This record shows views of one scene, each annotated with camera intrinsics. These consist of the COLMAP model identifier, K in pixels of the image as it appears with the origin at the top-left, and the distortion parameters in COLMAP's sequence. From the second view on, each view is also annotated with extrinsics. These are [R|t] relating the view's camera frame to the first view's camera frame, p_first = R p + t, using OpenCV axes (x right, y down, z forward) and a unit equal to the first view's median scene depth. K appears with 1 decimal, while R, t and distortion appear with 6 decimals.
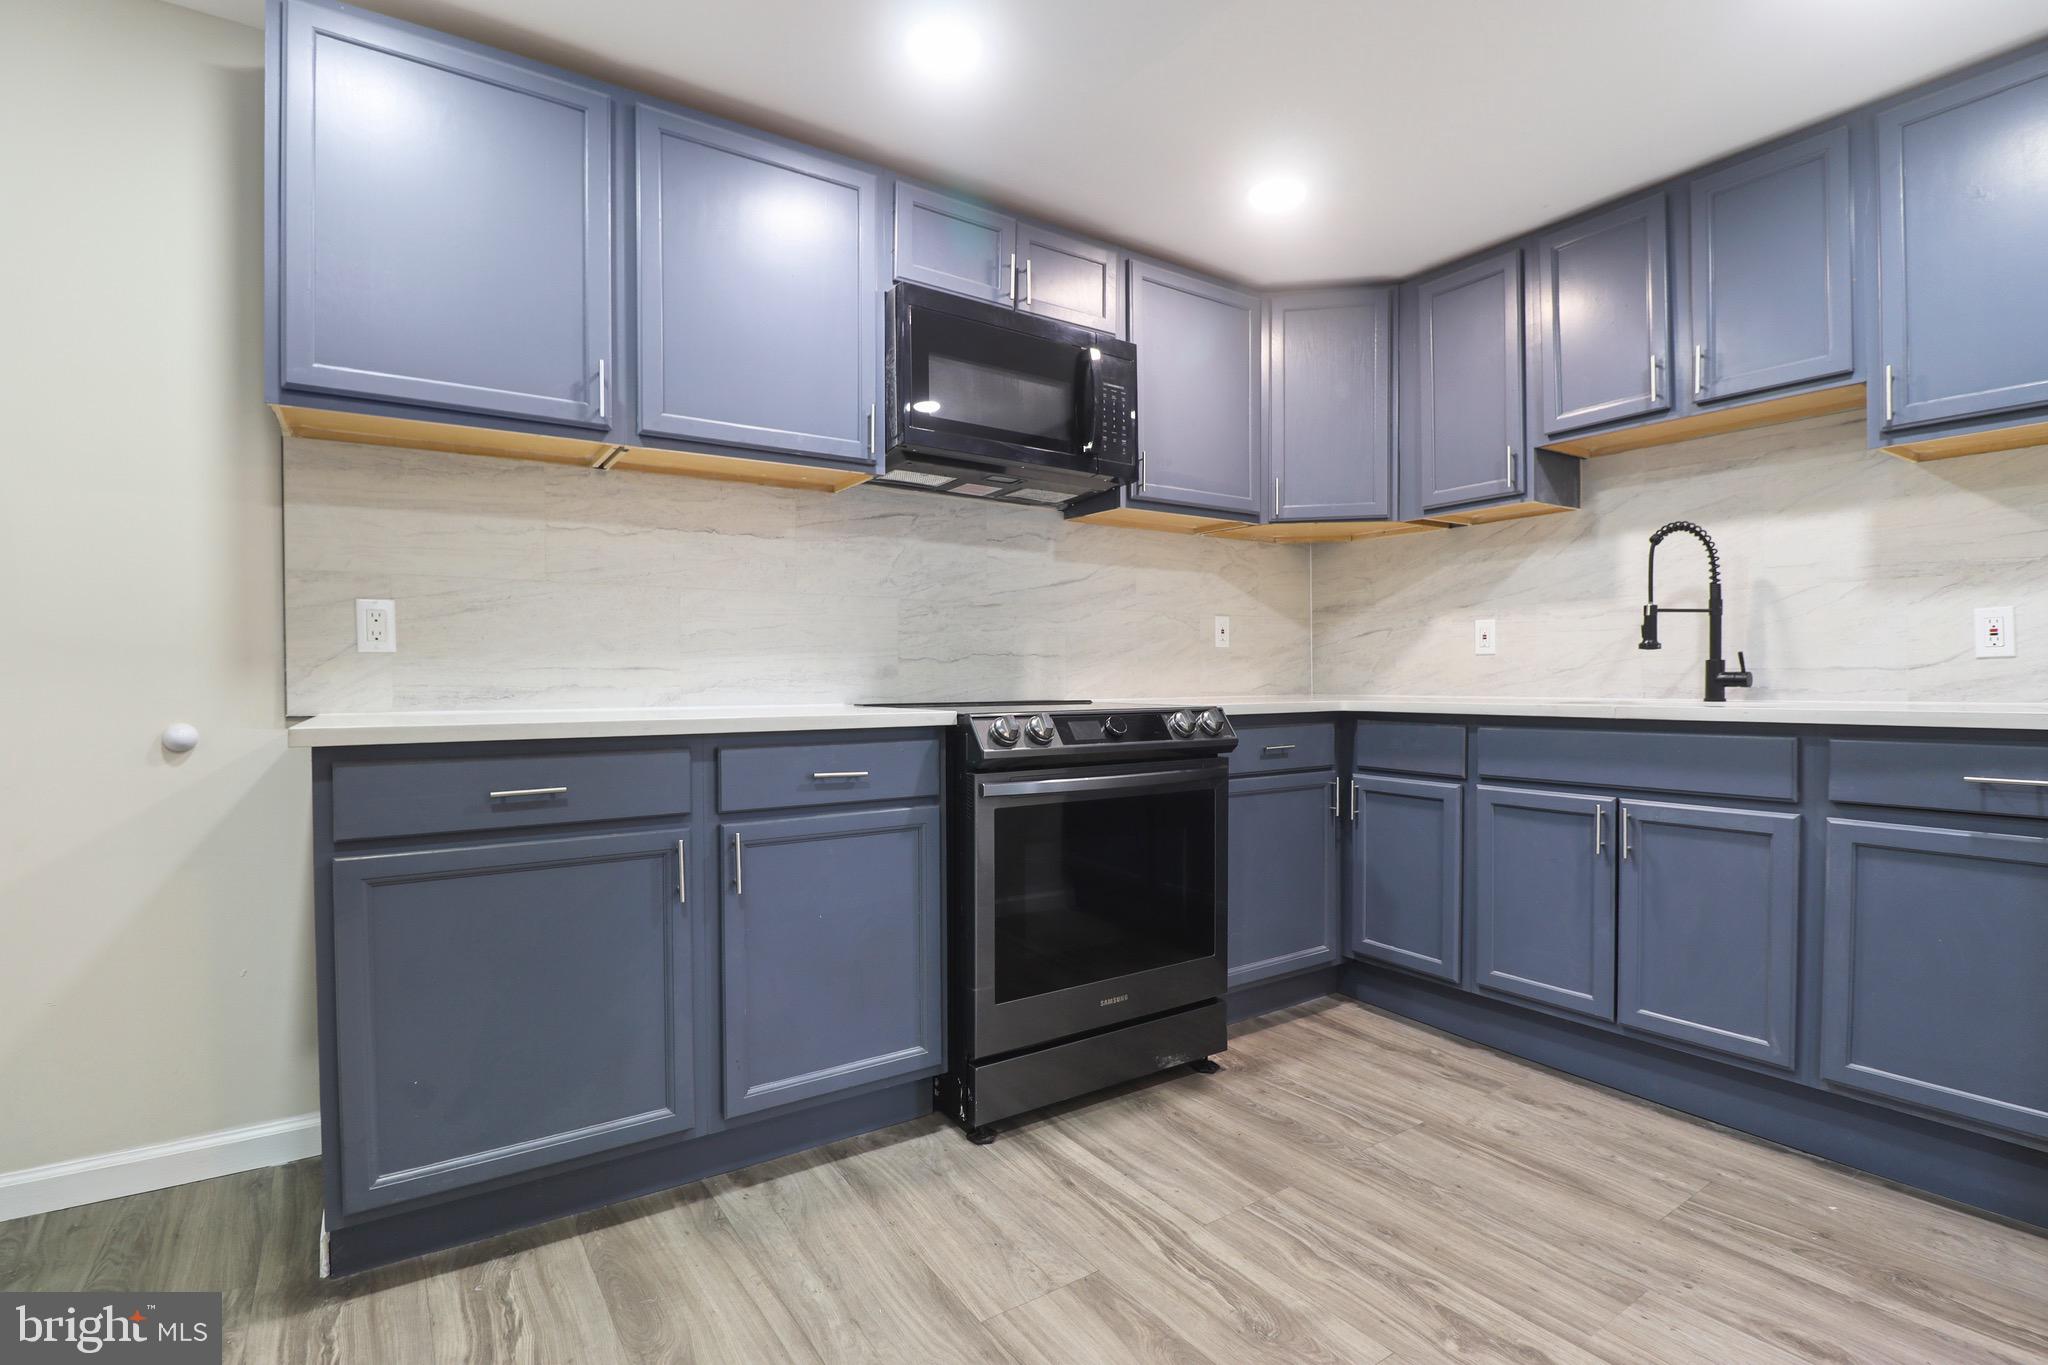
lens RADIAL K [[962.6, 0, 1017.0], [0, 962.6, 698.6], [0, 0, 1]] dist [0.015052, -0.022580]
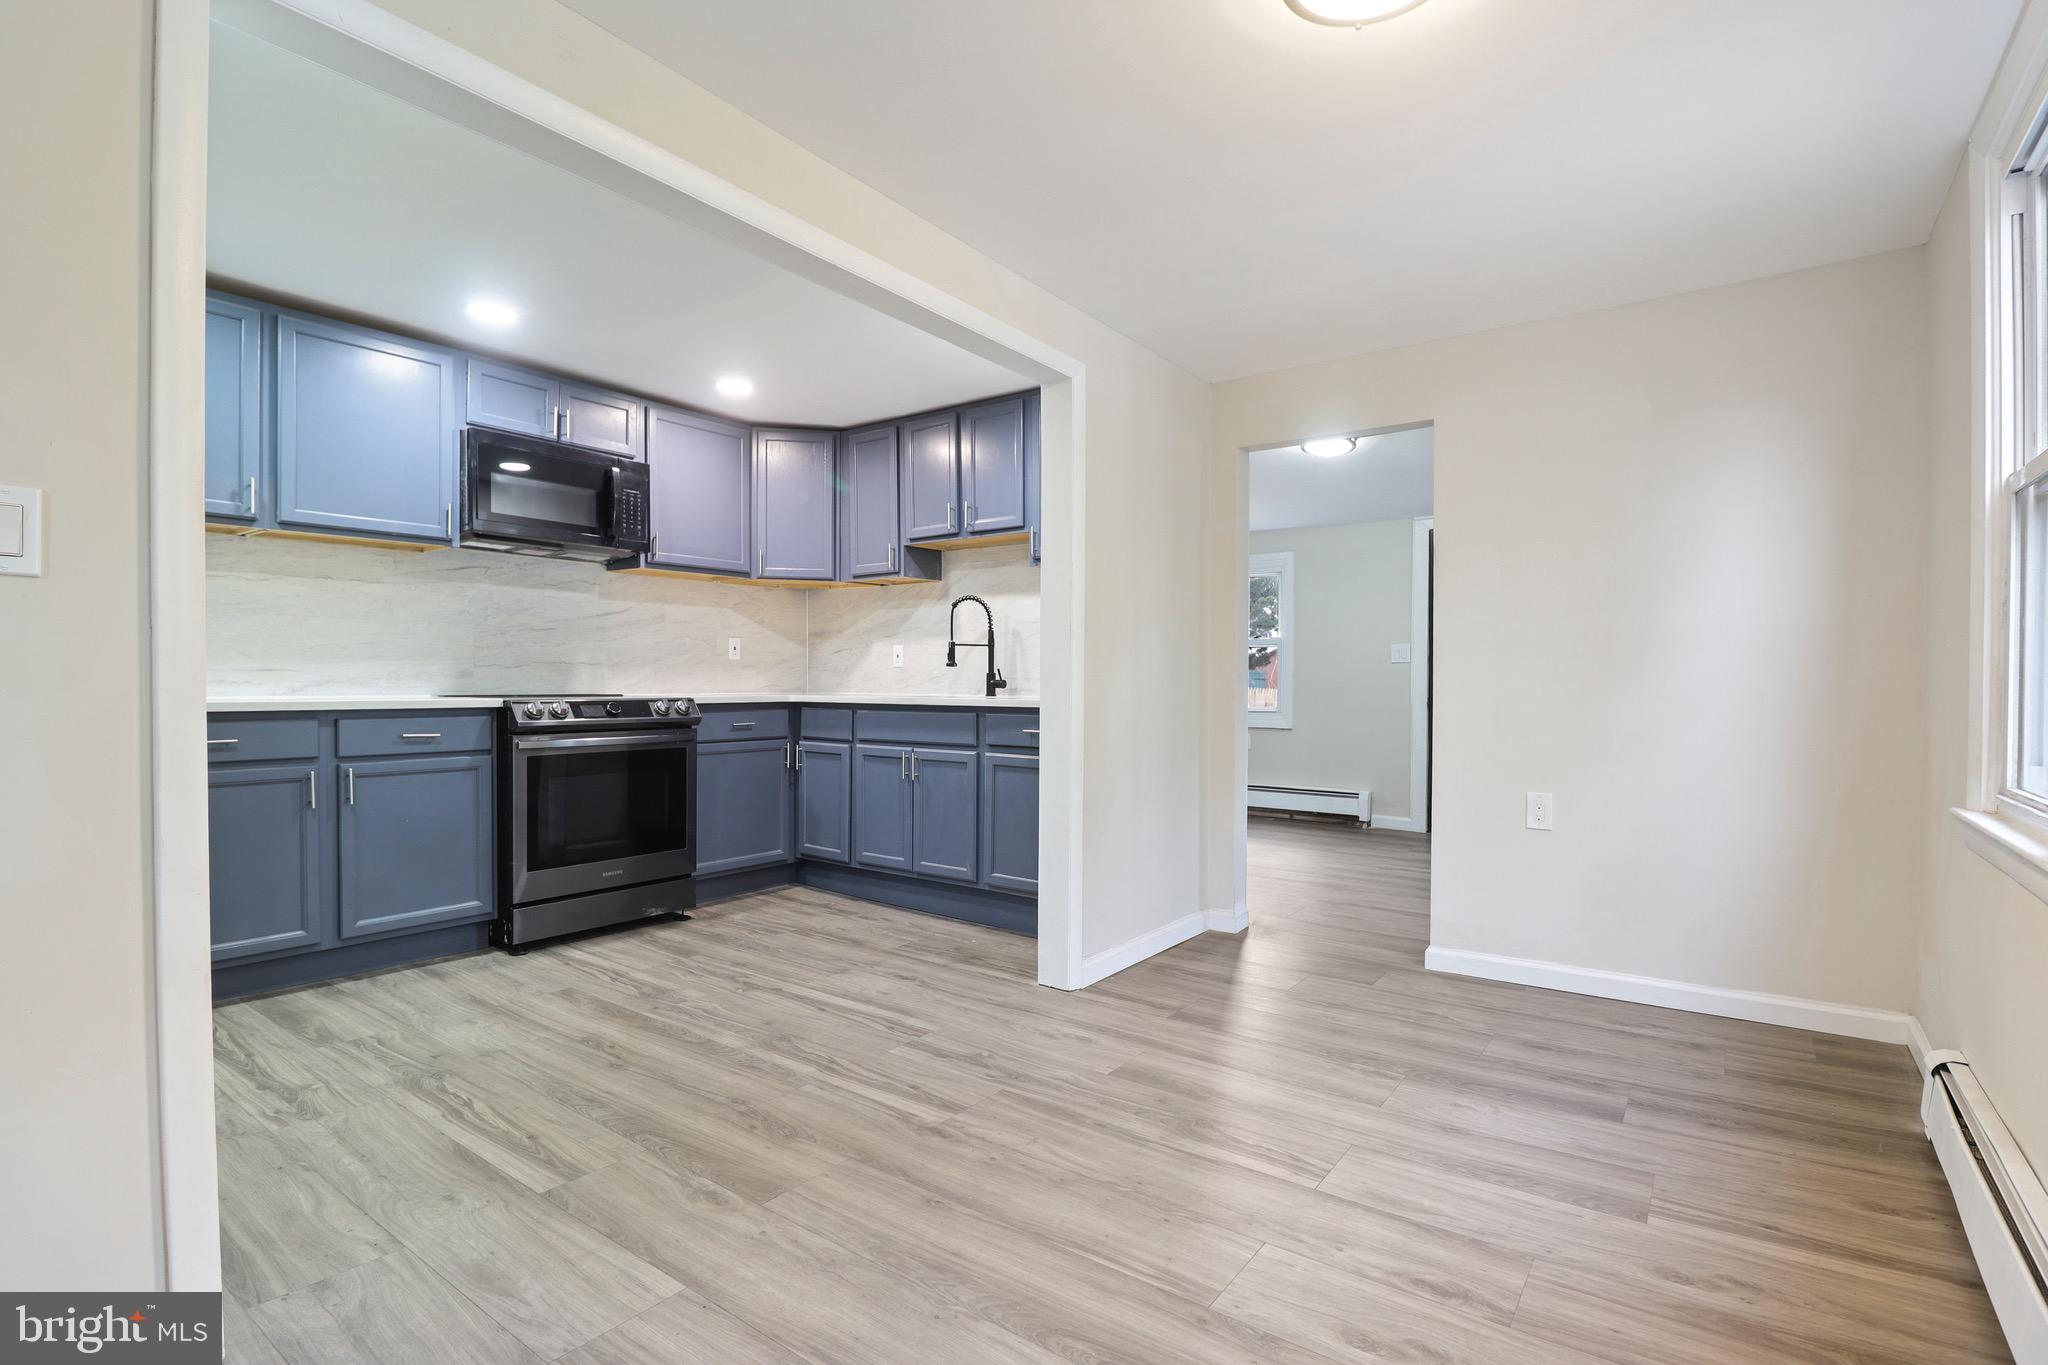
lens RADIAL K [[962.6, 0, 1017.0], [0, 962.6, 698.6], [0, 0, 1]] dist [0.015052, -0.022580]
pose [[0.942800, 0.003578, 0.333340, 0.195640], [-0.003122, 0.999993, -0.001903, 0.011857], [-0.333344, 0.000754, 0.942805, -0.776402]]
